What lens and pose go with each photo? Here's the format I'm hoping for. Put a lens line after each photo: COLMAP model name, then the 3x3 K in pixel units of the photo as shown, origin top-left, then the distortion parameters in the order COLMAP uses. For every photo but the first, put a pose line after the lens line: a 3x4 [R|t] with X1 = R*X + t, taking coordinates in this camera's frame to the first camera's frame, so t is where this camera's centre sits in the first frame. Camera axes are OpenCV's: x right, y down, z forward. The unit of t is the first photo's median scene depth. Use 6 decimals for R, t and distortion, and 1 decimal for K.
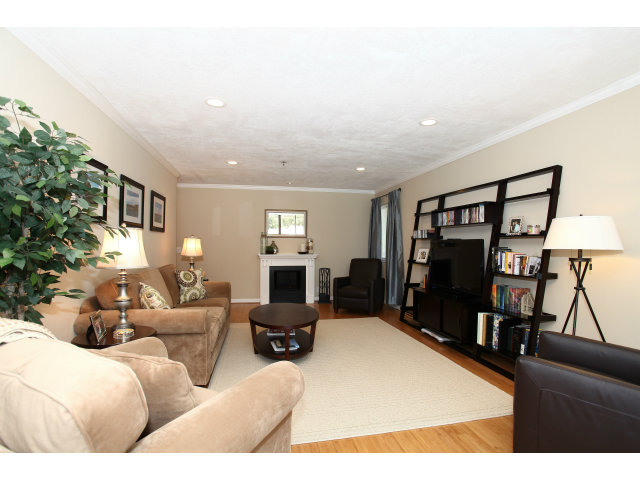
lens RADIAL K [[312.4, 0, 319.4], [0, 312.4, 249.8], [0, 0, 1]] dist [0.001561, 0.000327]
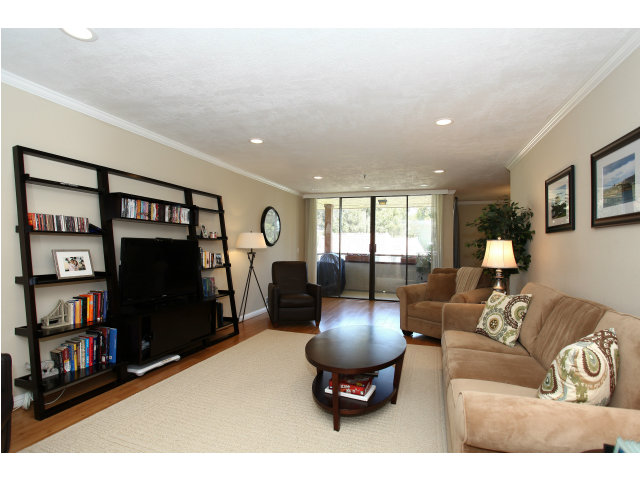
lens RADIAL K [[312.4, 0, 319.4], [0, 312.4, 249.8], [0, 0, 1]] dist [0.001561, 0.000327]
pose [[-0.851496, -0.024621, 0.523782, -0.428560], [-0.011637, 0.999538, 0.028067, -0.036838], [-0.524231, 0.017803, -0.851390, 1.724468]]
